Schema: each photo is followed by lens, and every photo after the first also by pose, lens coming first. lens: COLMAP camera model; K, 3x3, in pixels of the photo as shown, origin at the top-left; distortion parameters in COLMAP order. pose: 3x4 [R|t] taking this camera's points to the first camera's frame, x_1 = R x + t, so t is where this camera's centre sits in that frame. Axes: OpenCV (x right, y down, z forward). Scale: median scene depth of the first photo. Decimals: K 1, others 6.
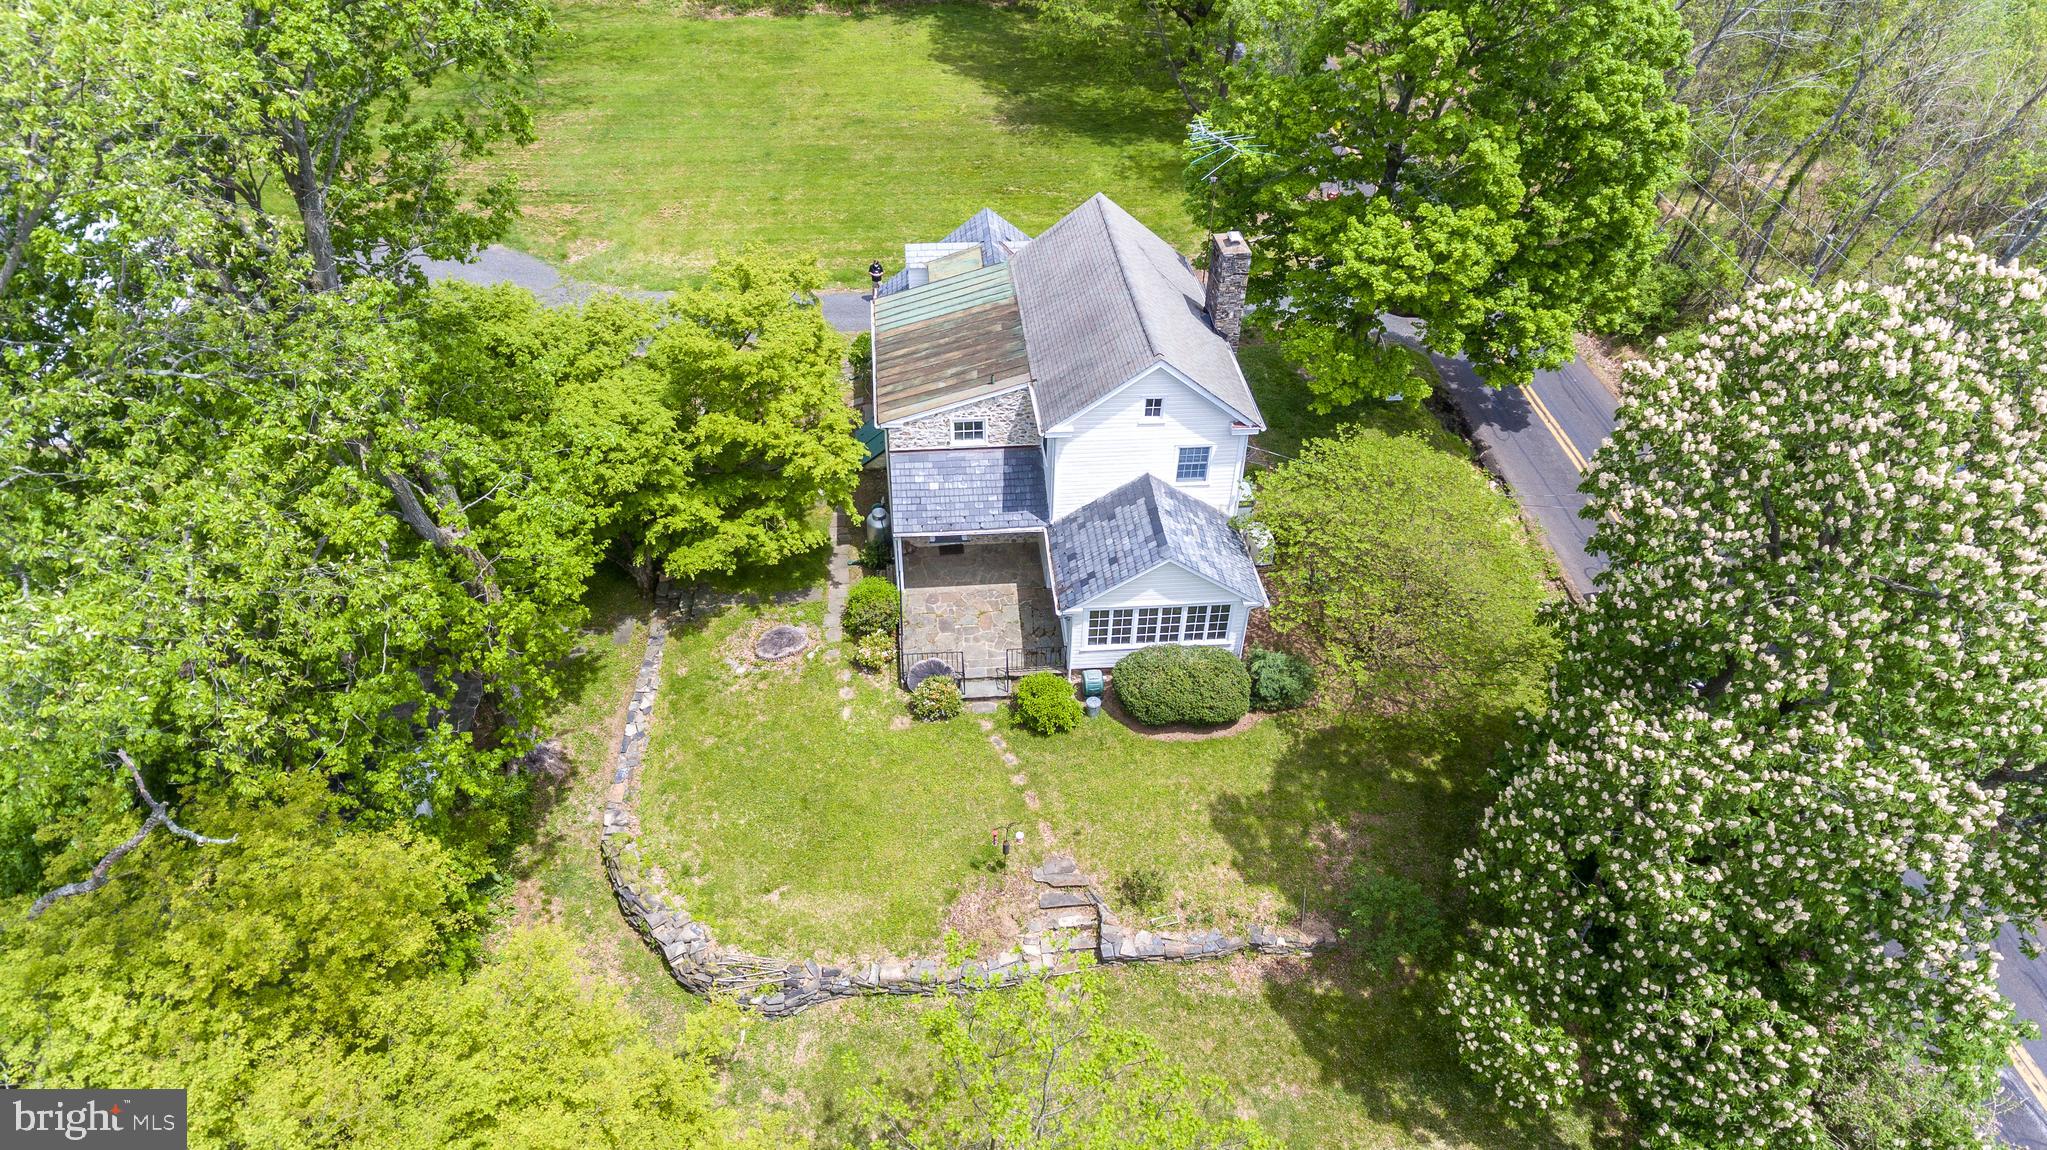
lens RADIAL K [[1236.1, 0, 1017.5], [0, 1236.1, 577.9], [0, 0, 1]] dist [0.000654, 0.002857]
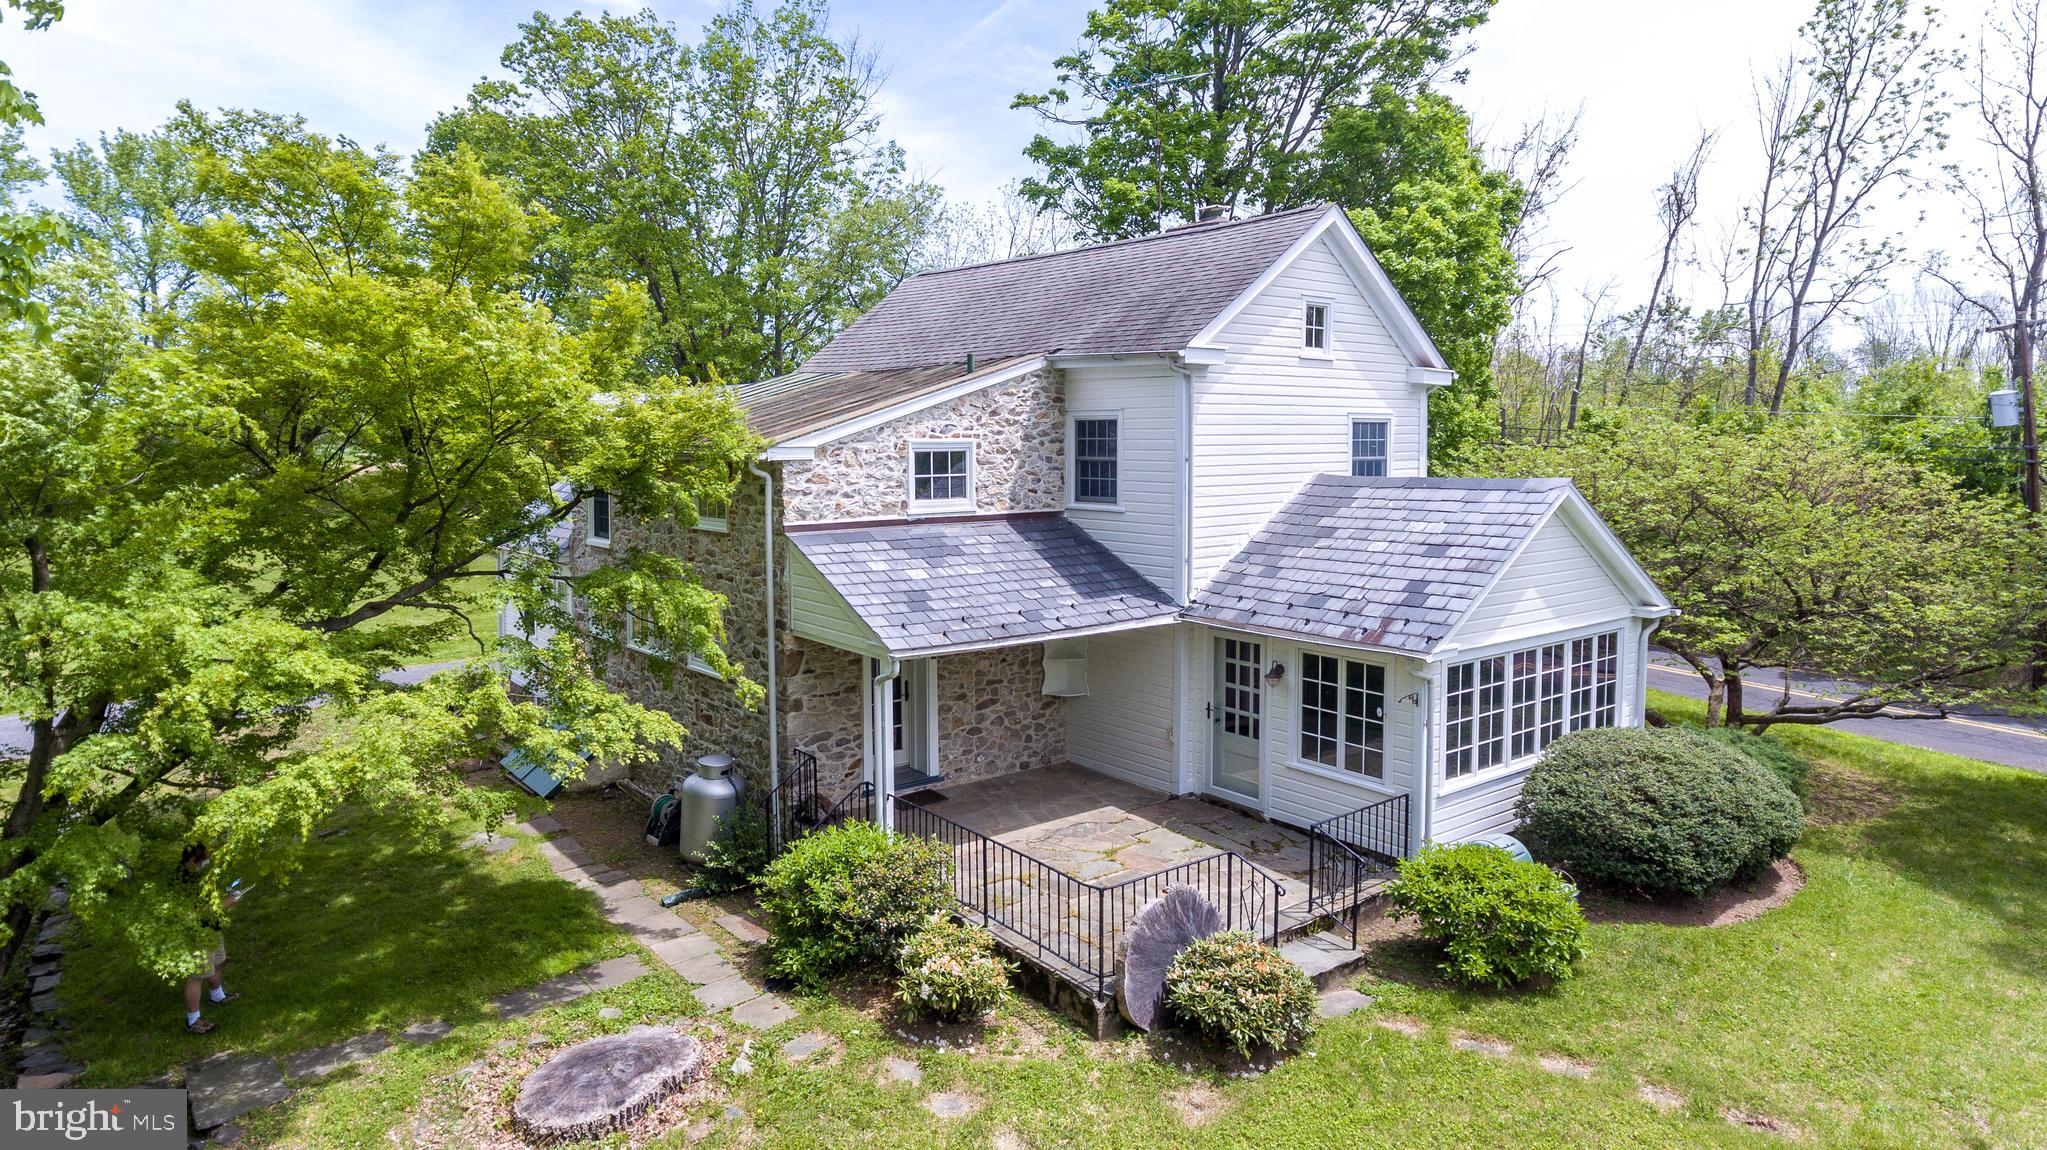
lens RADIAL K [[1236.1, 0, 1028.7], [0, 1236.1, 495.4], [0, 0, 1]] dist [0.000654, 0.002857]
pose [[0.836196, -0.043984, 0.546663, -0.273537], [0.368259, 0.783667, -0.500250, 0.132653], [-0.406400, 0.619622, 0.671497, 0.714467]]
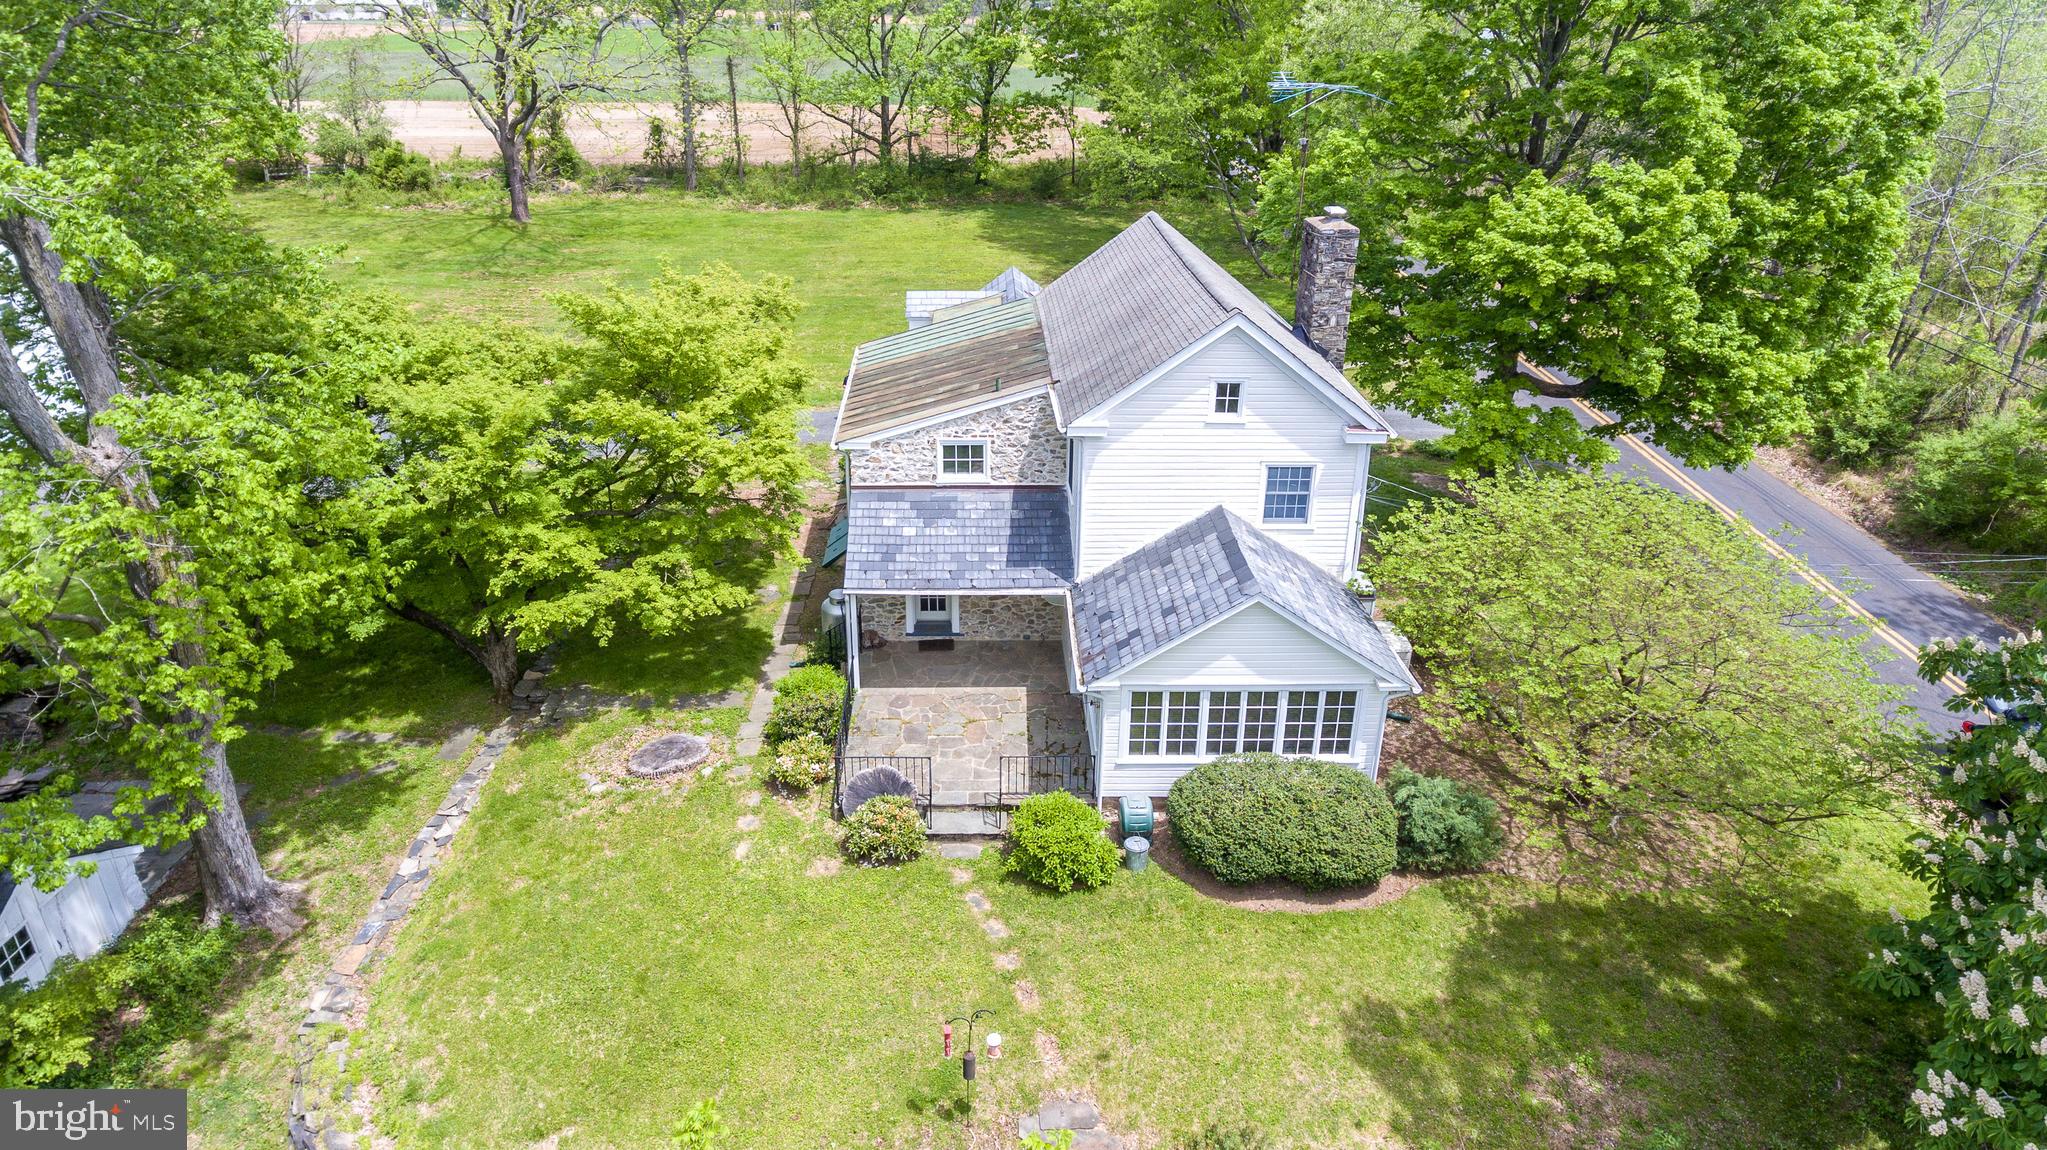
lens RADIAL K [[1236.1, 0, 997.0], [0, 1236.1, 517.1], [0, 0, 1]] dist [0.000654, 0.002857]
pose [[0.997370, 0.020323, -0.069576, 0.030734], [-0.040423, 0.952712, -0.301173, 0.130106], [0.060166, 0.303193, 0.951028, 0.353073]]
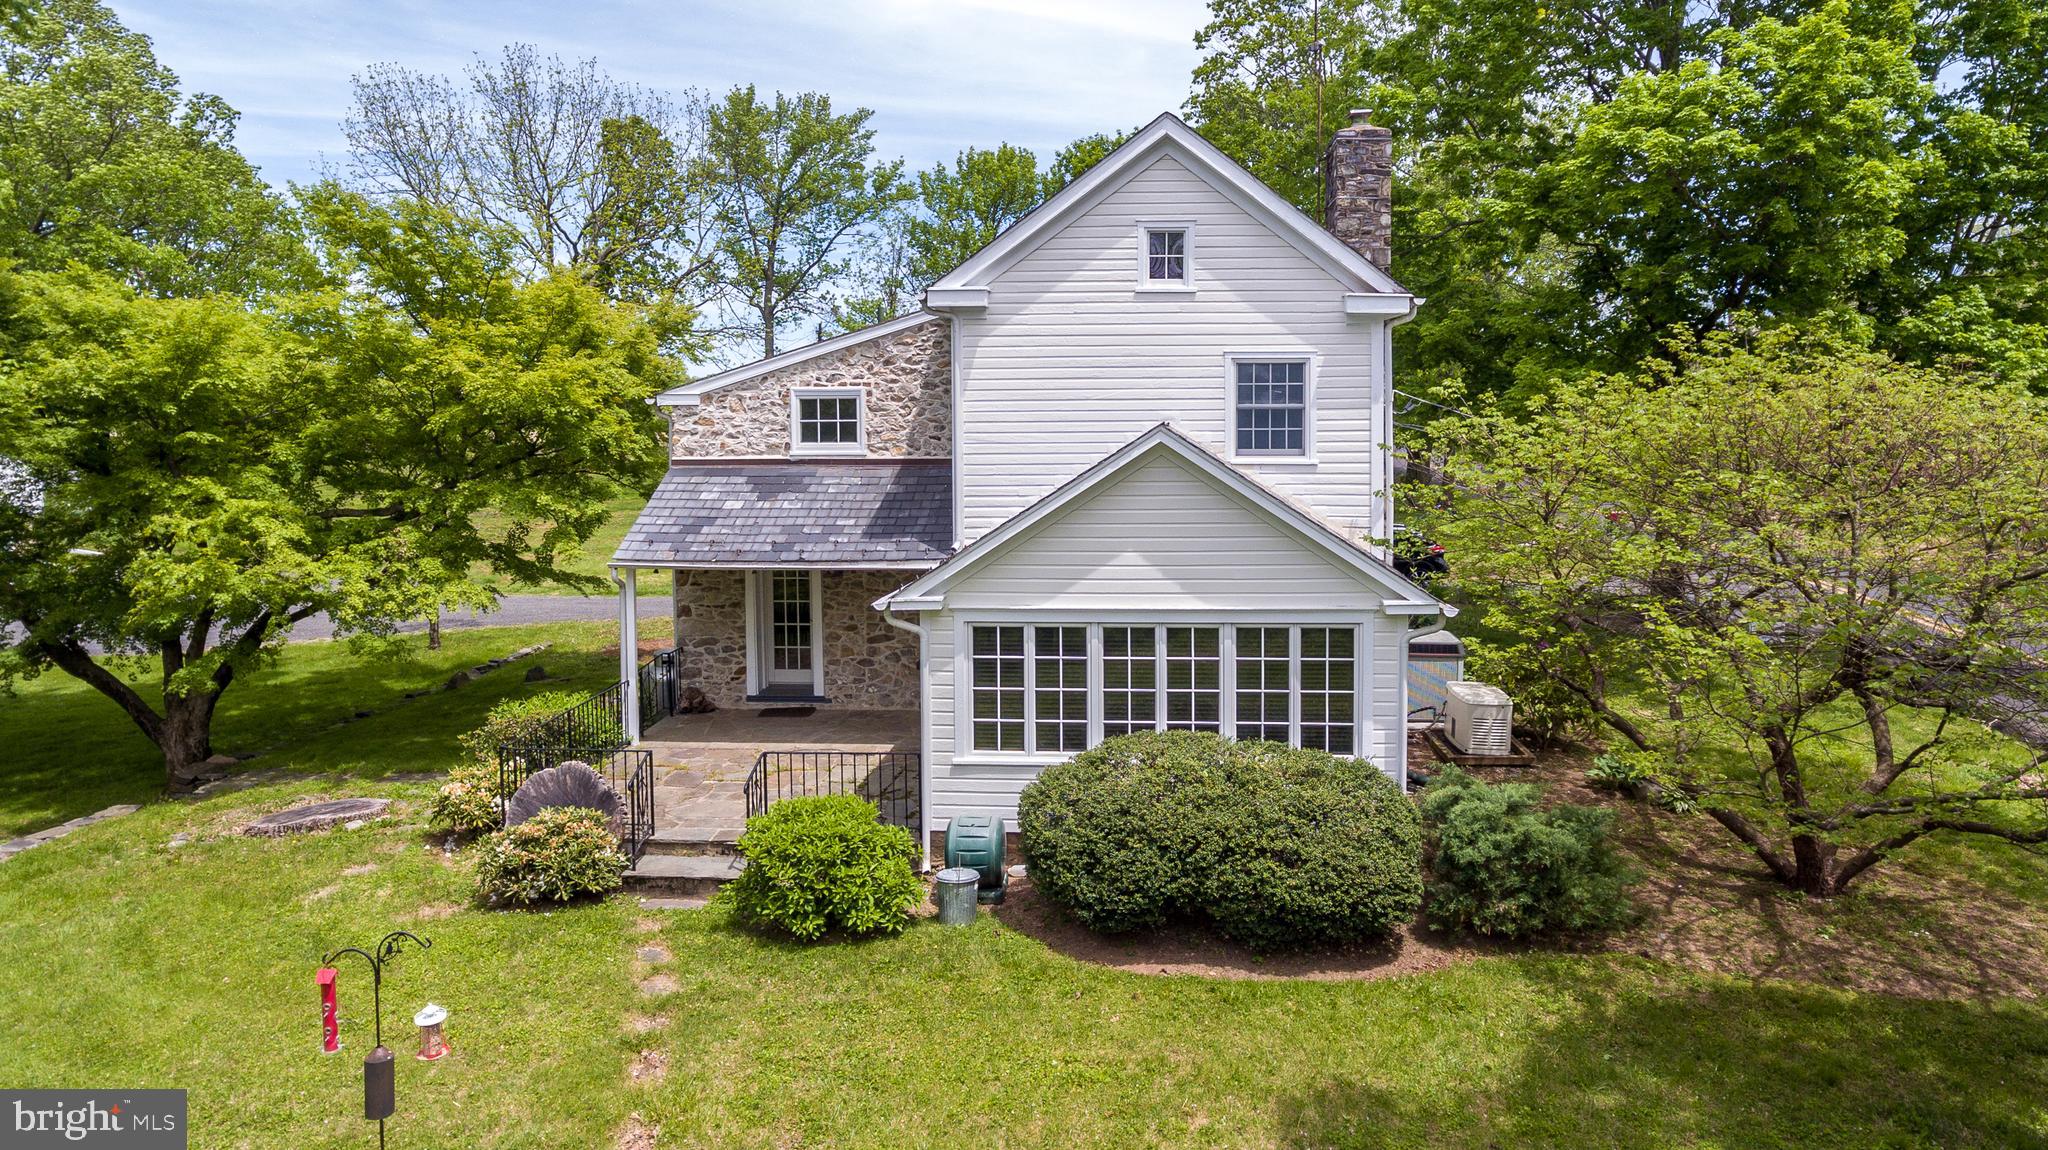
lens RADIAL K [[1404.3, 0, 1035.2], [0, 1404.3, 469.7], [0, 0, 1]] dist [0.001934, 0.002745]
pose [[0.982407, -0.012157, -0.186354, 0.153033], [-0.106040, 0.785096, -0.610229, 0.241709], [0.153725, 0.619255, 0.769995, 0.616373]]
